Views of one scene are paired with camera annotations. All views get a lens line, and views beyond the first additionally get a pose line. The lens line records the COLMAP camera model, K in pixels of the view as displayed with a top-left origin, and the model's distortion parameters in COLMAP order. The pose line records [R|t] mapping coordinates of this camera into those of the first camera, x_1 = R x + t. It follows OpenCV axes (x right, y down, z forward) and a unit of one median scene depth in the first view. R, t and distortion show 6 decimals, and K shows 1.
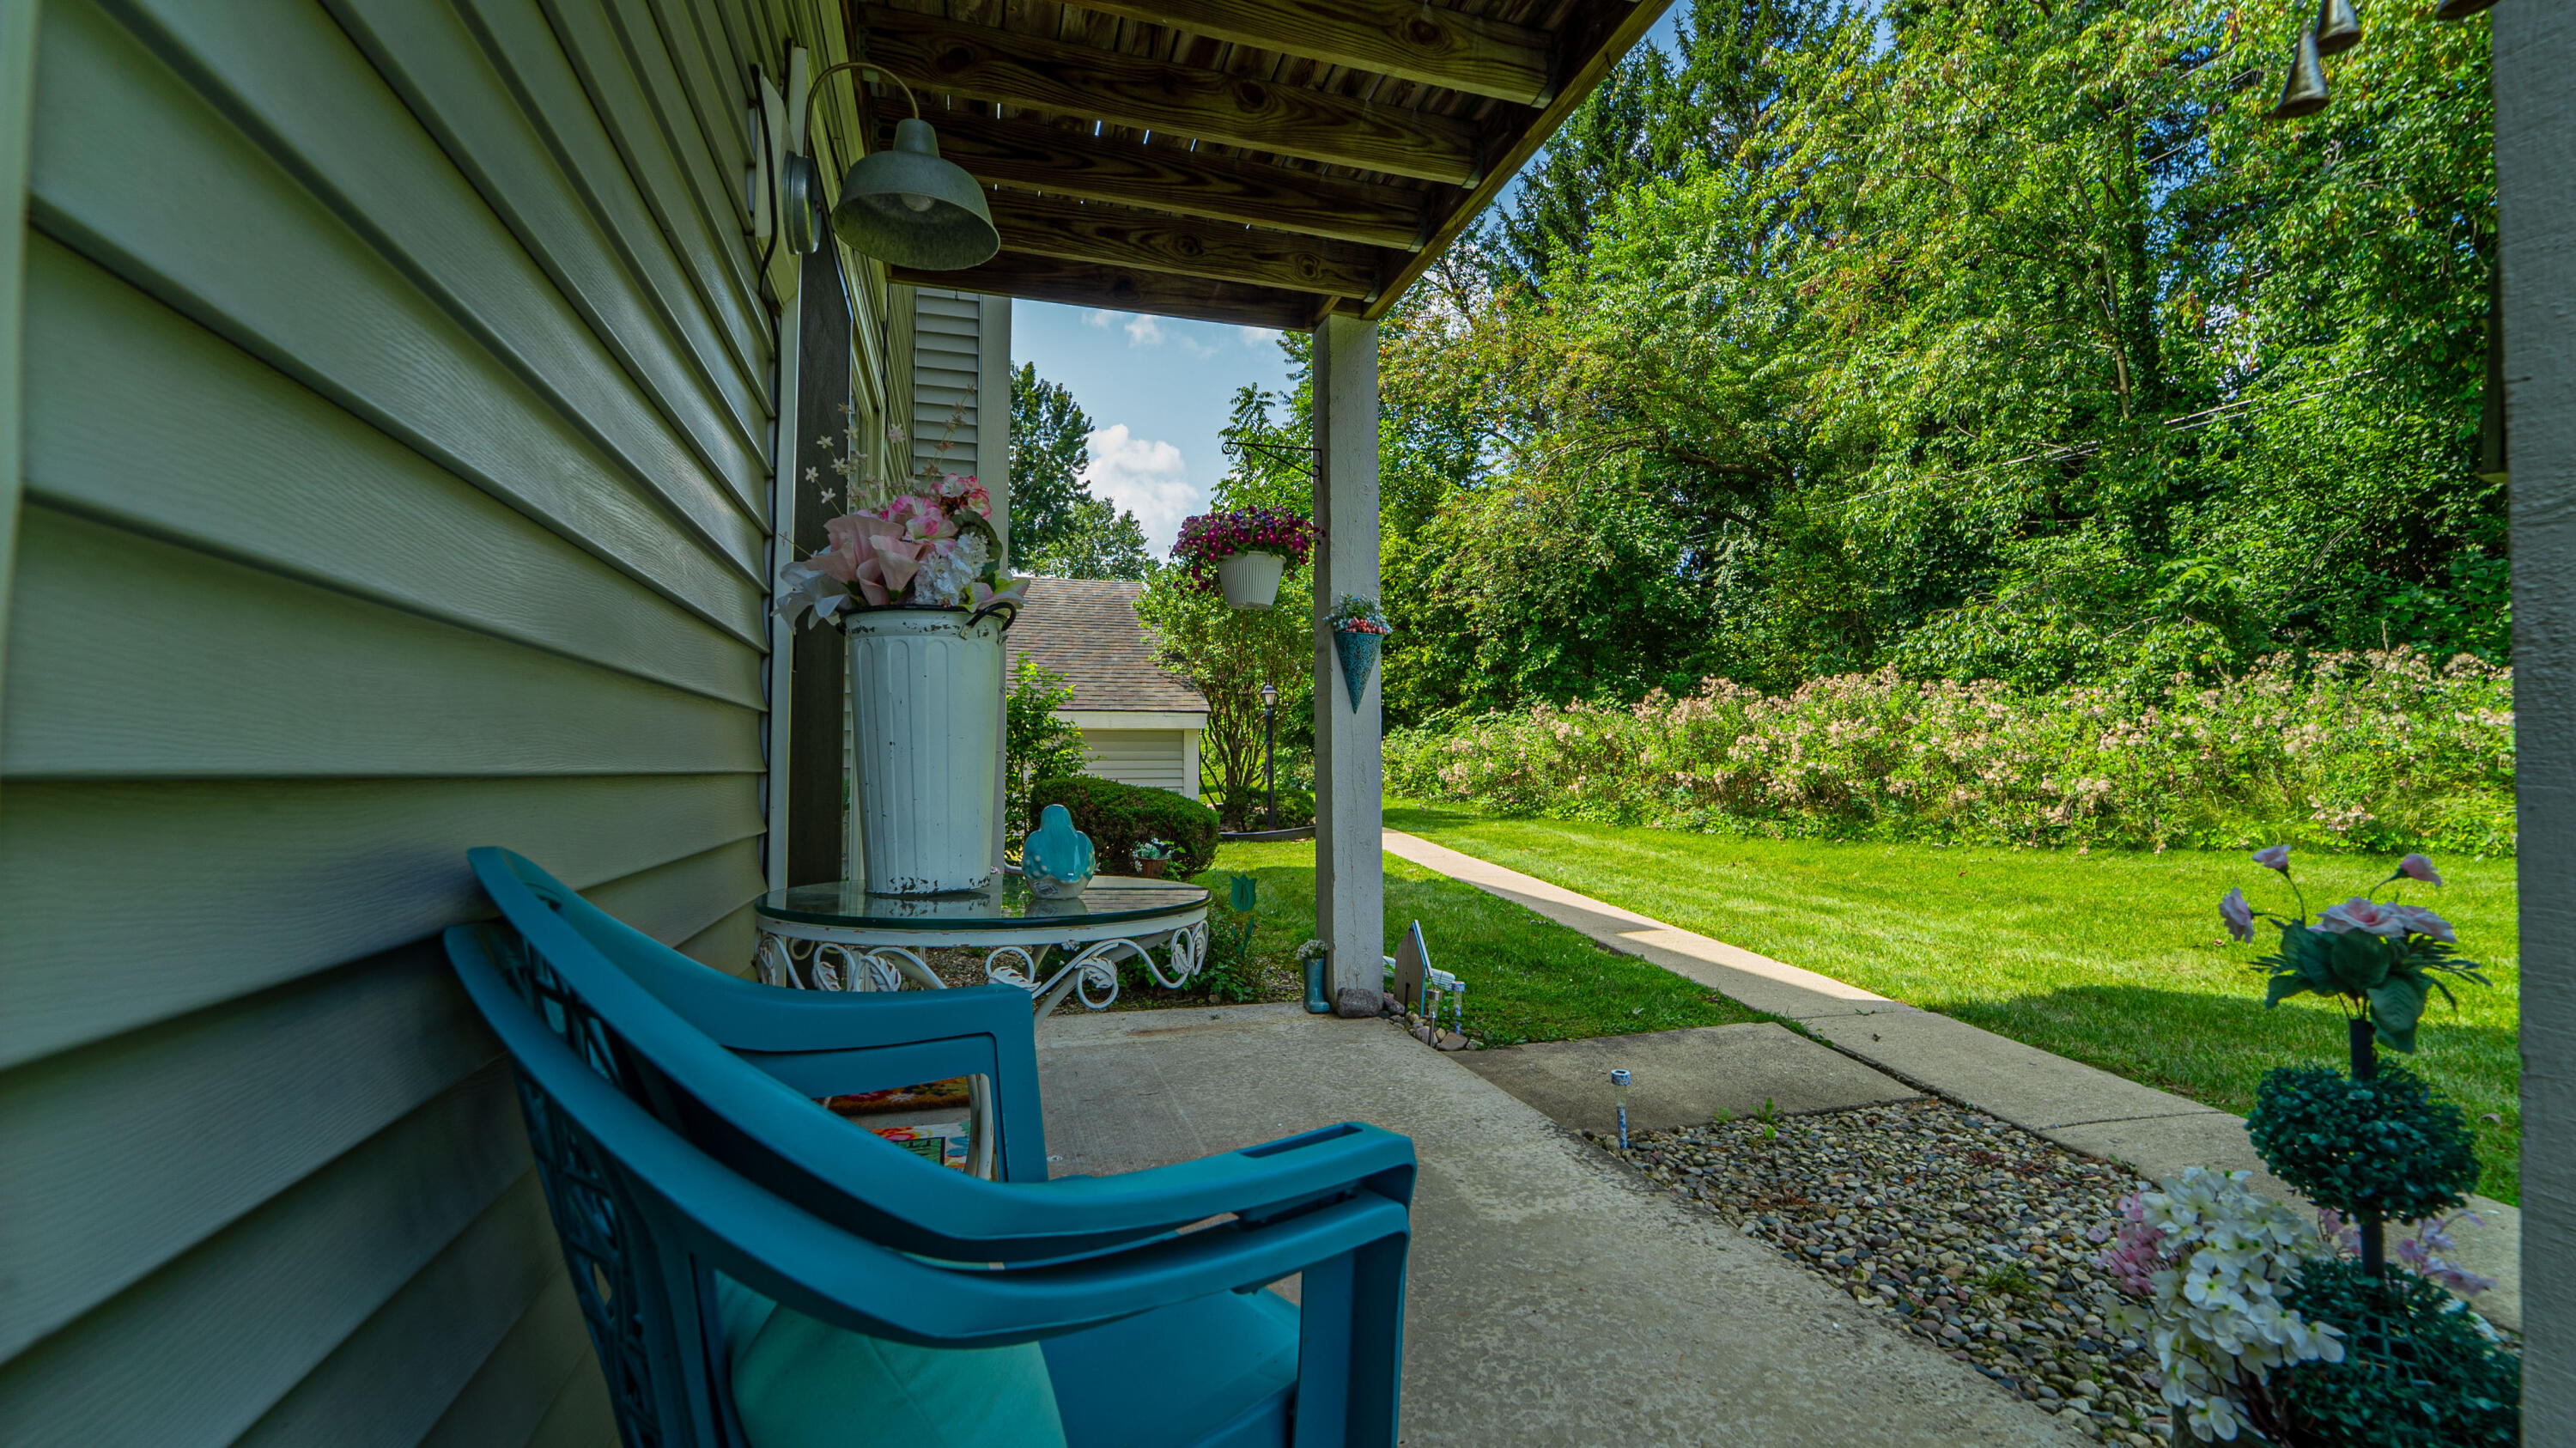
lens RADIAL K [[1063.3, 0, 1296.6], [0, 1063.3, 740.7], [0, 0, 1]] dist [0.002867, -0.002827]
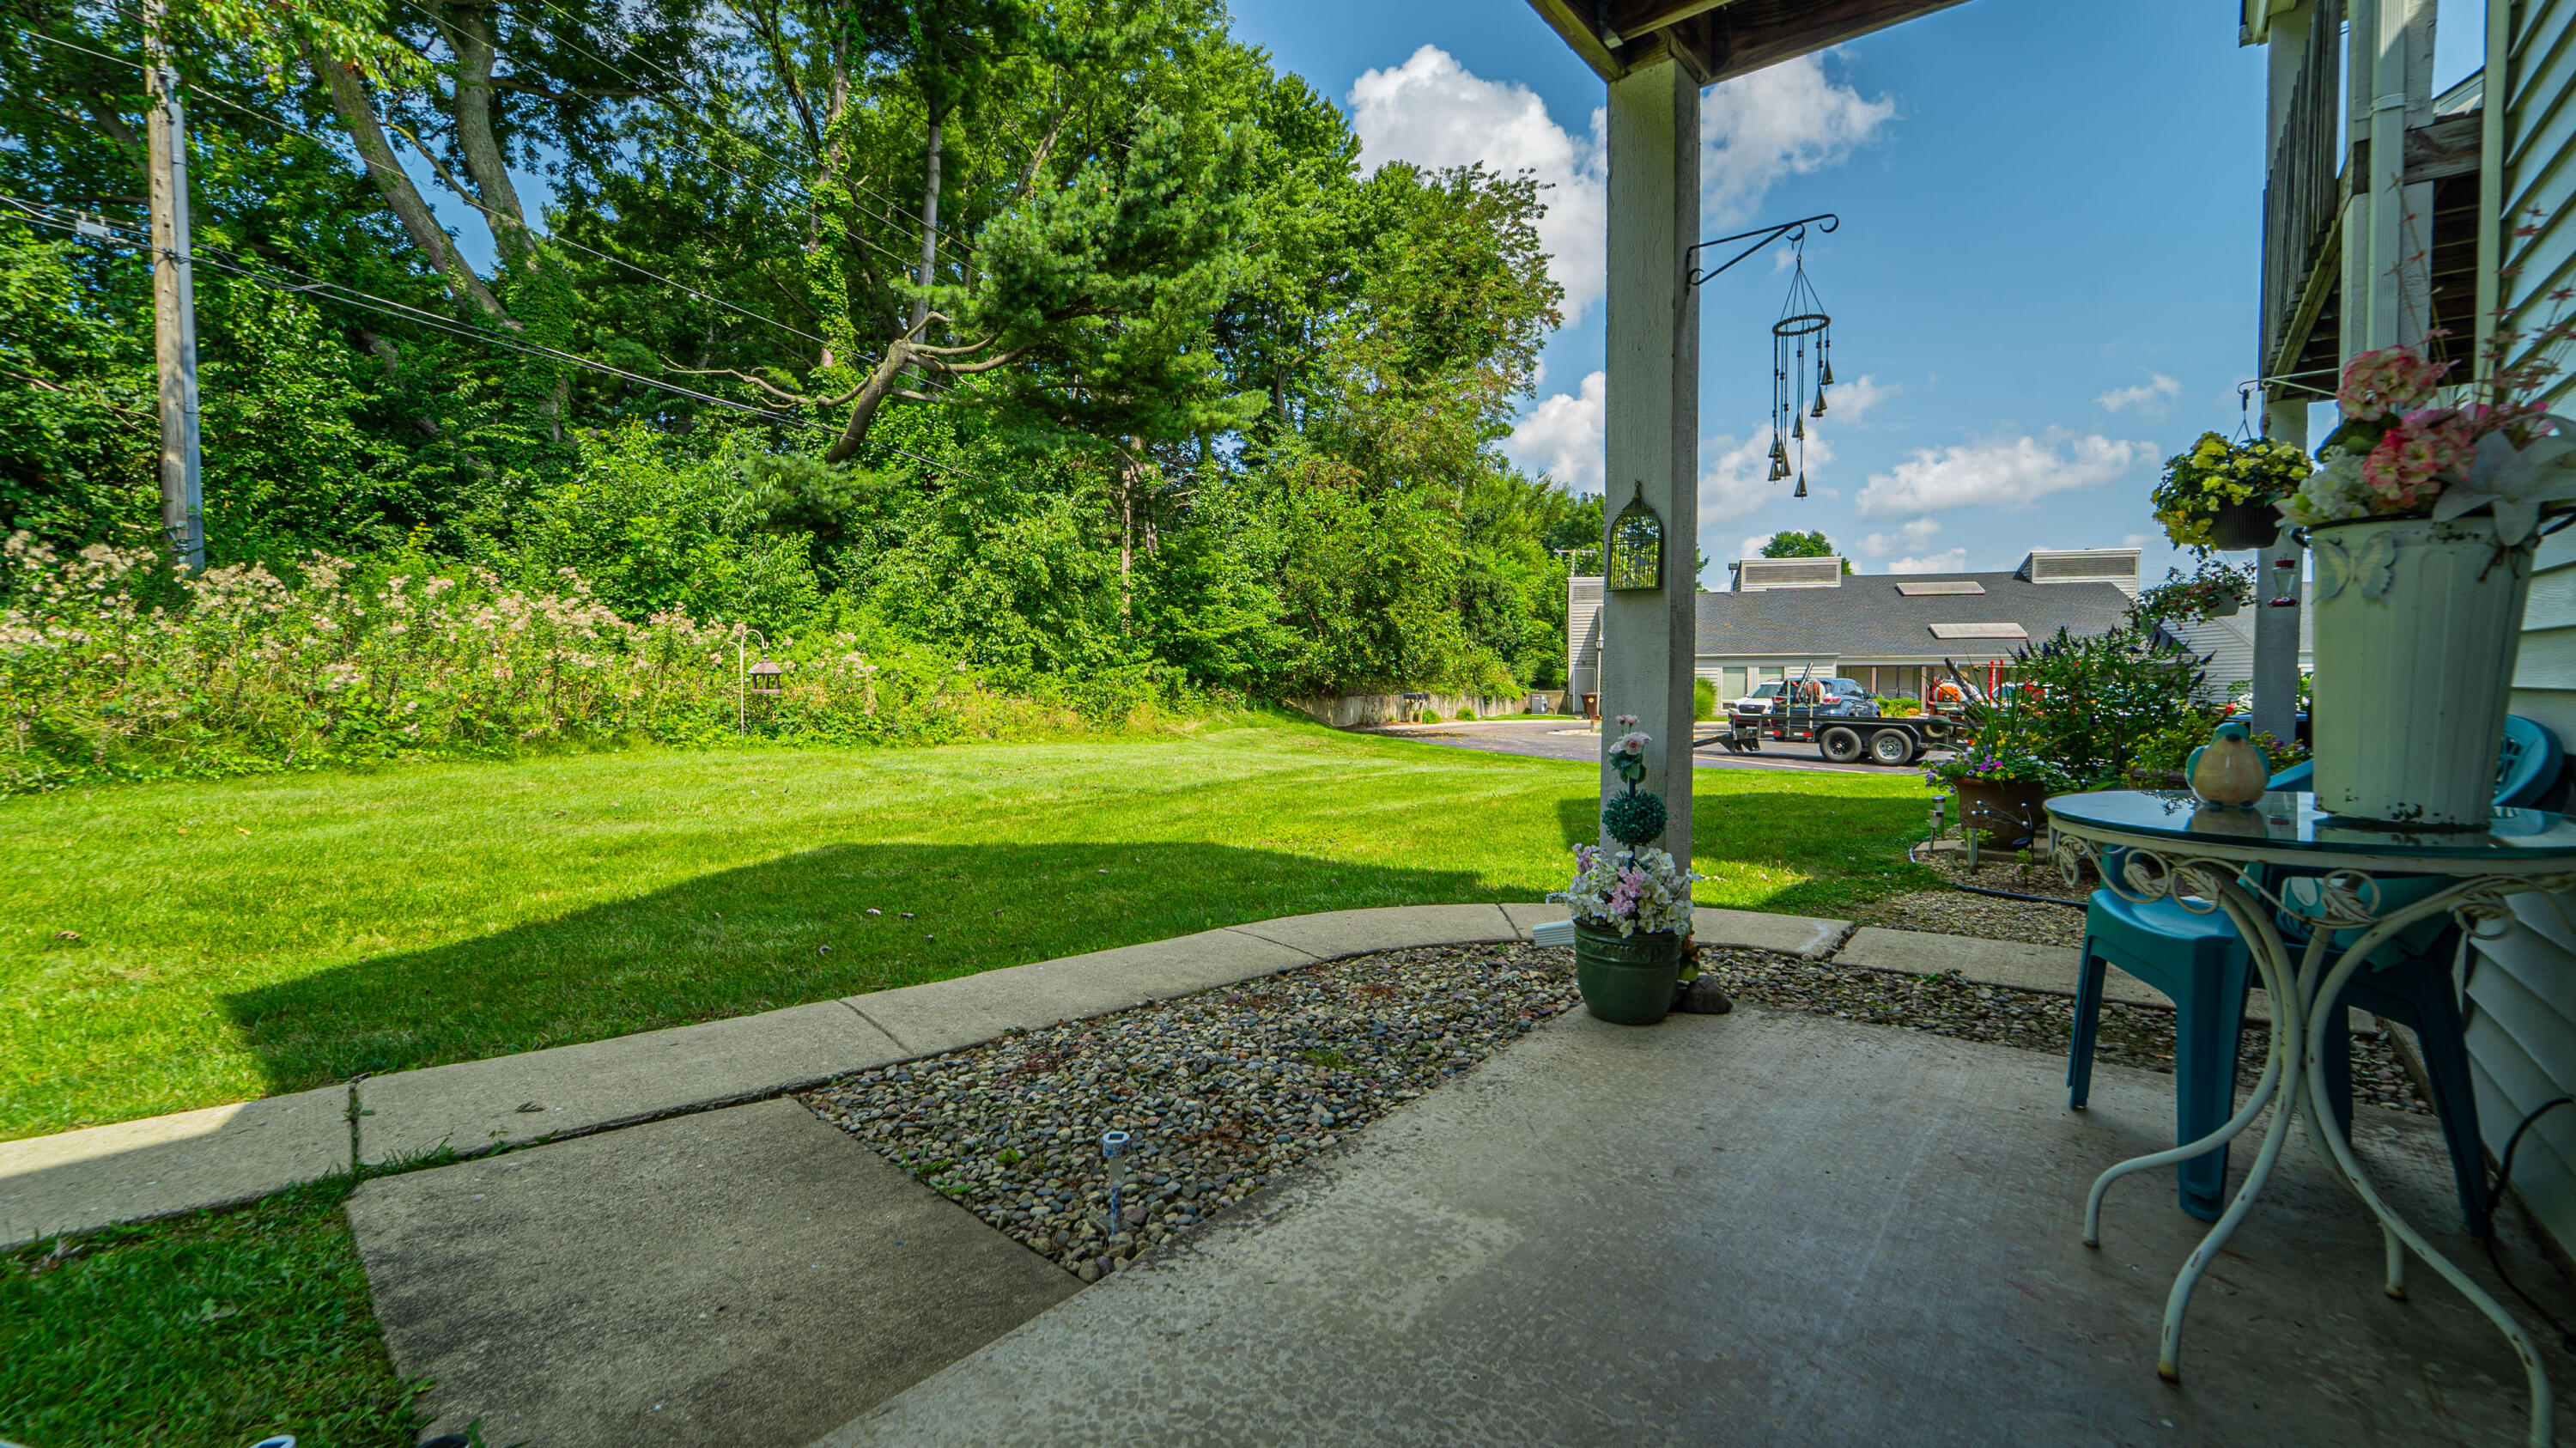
lens RADIAL K [[1063.3, 0, 1296.6], [0, 1063.3, 740.7], [0, 0, 1]] dist [0.002867, -0.002827]
pose [[-0.558800, -0.046381, 0.828004, -0.296673], [-0.021129, 0.998907, 0.041695, 0.024520], [-0.829033, 0.005804, -0.559169, 1.211311]]
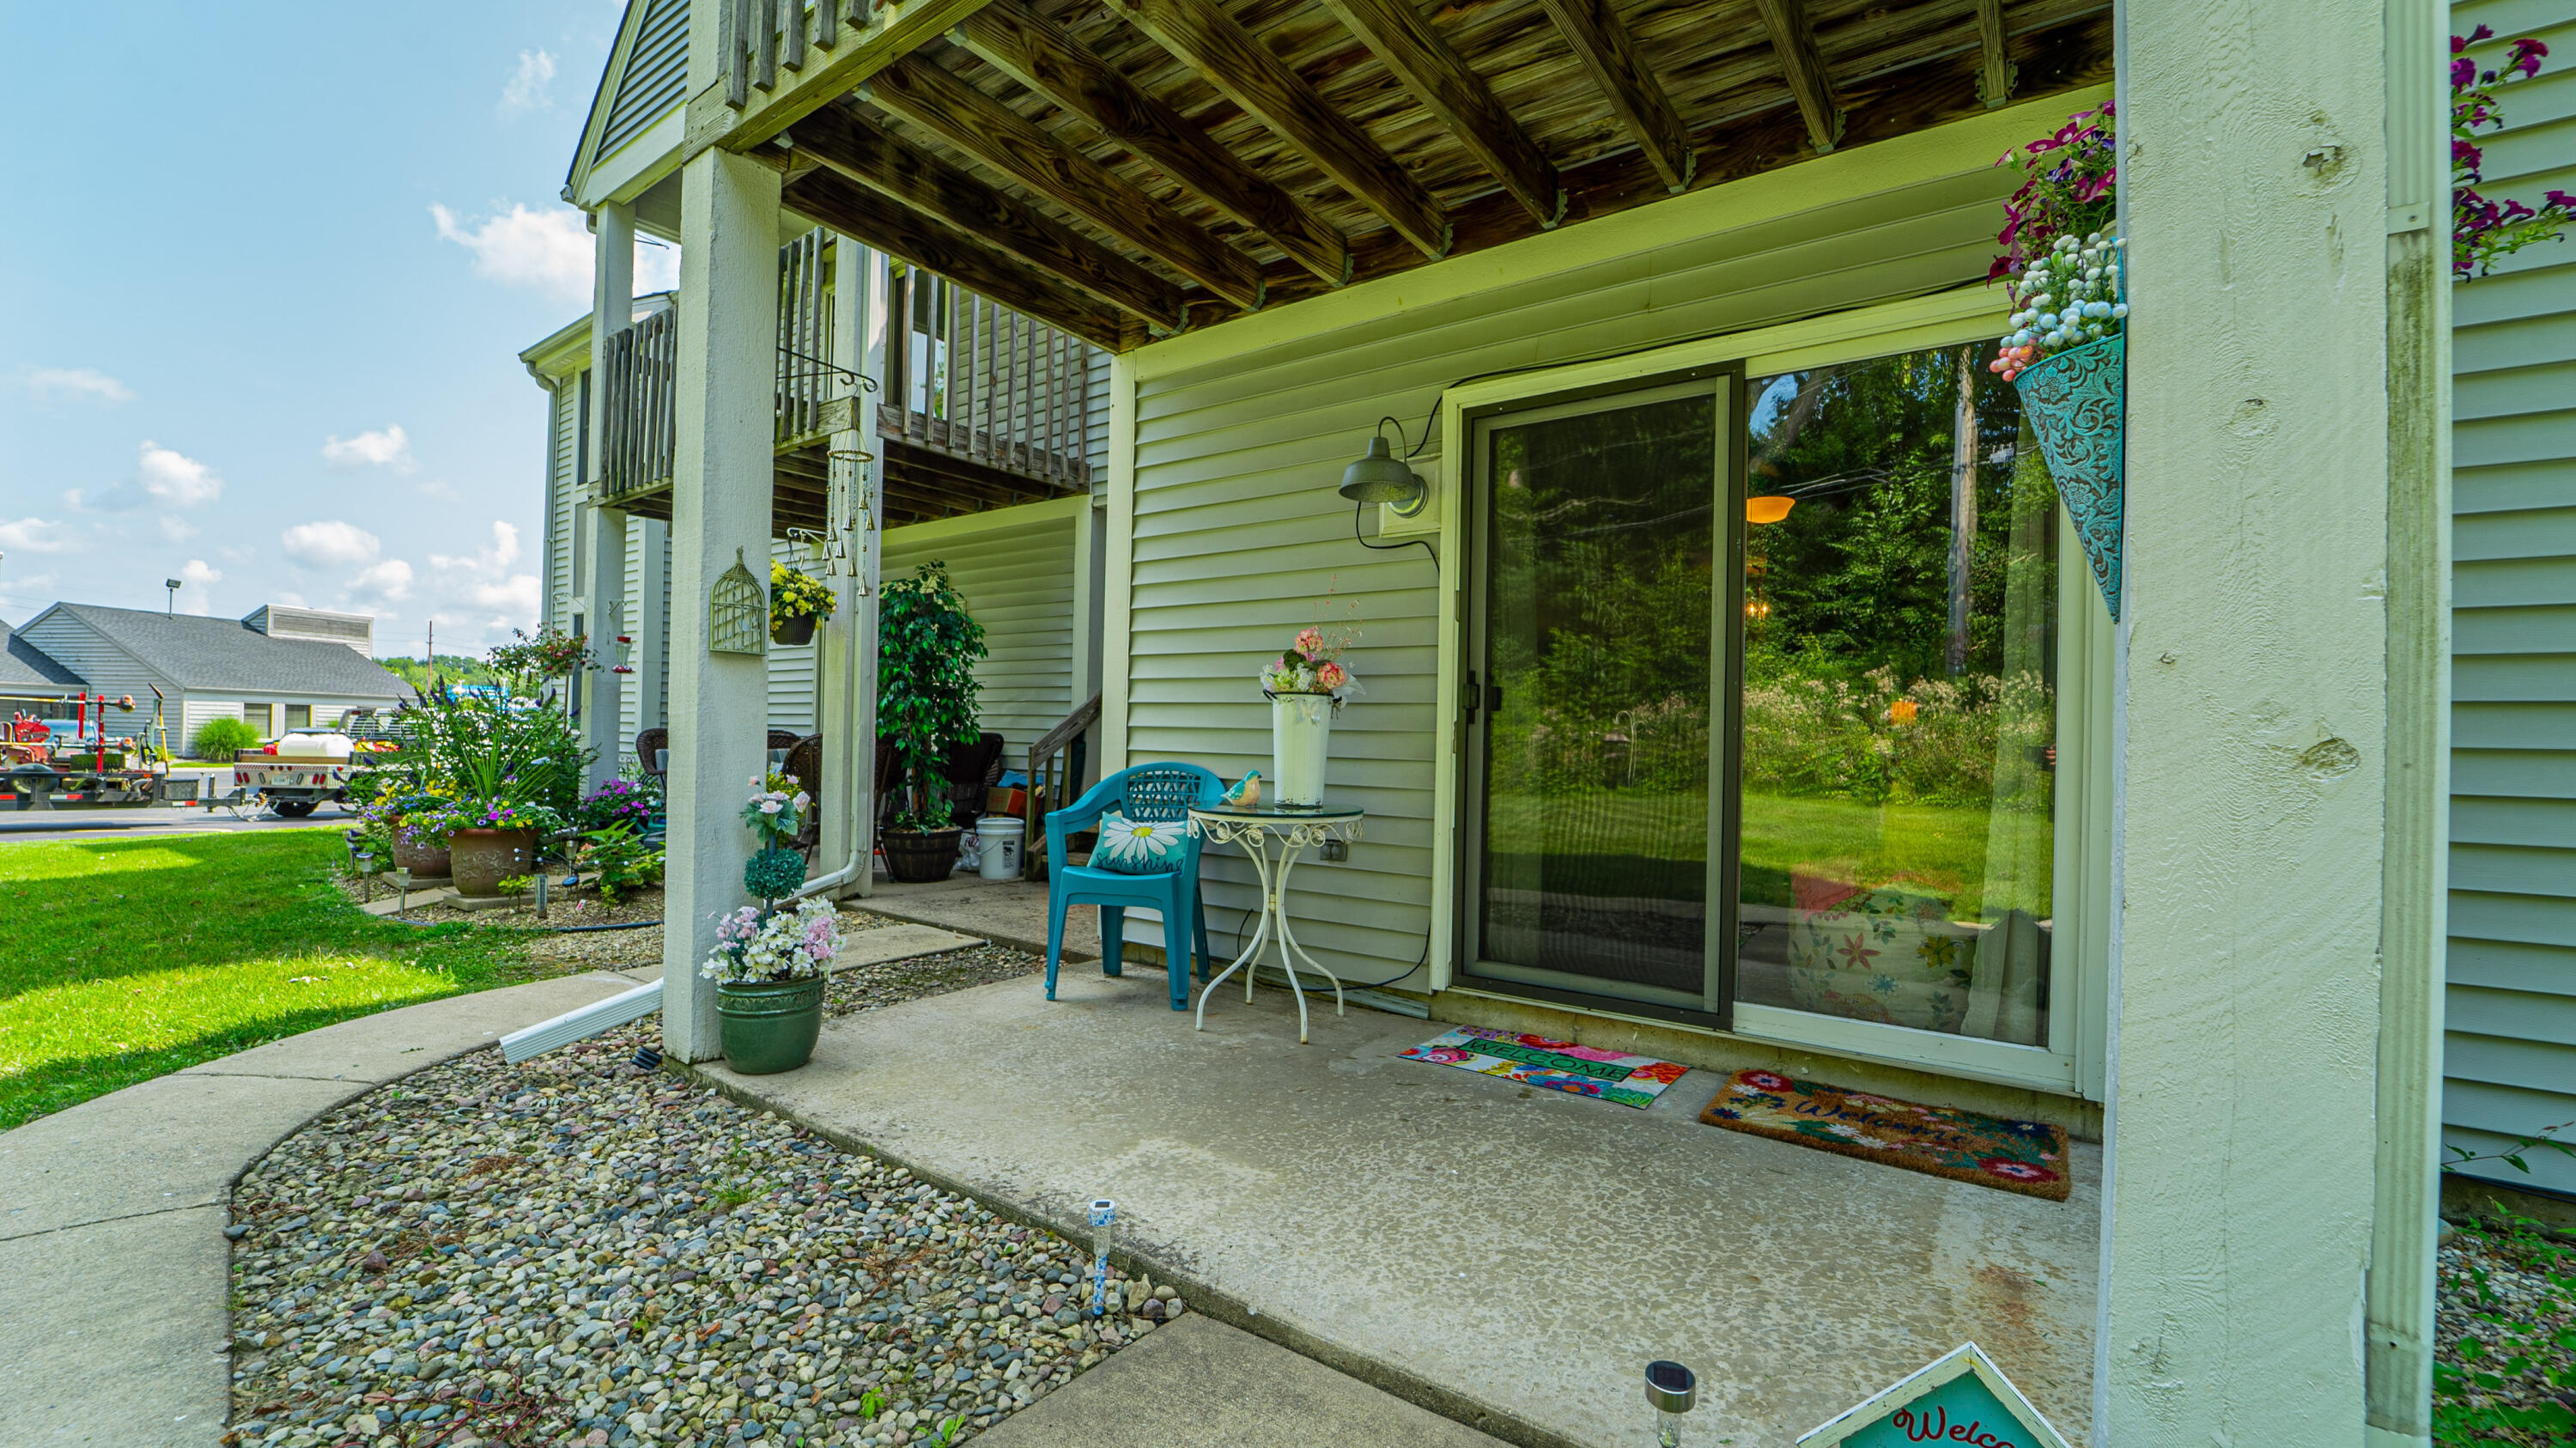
lens RADIAL K [[1063.3, 0, 1296.6], [0, 1063.3, 740.7], [0, 0, 1]] dist [0.002867, -0.002827]
pose [[-0.803595, -0.016508, -0.594948, 0.587569], [-0.004984, 0.999767, -0.021009, 0.021188], [0.595156, -0.013917, -0.803490, 1.548748]]
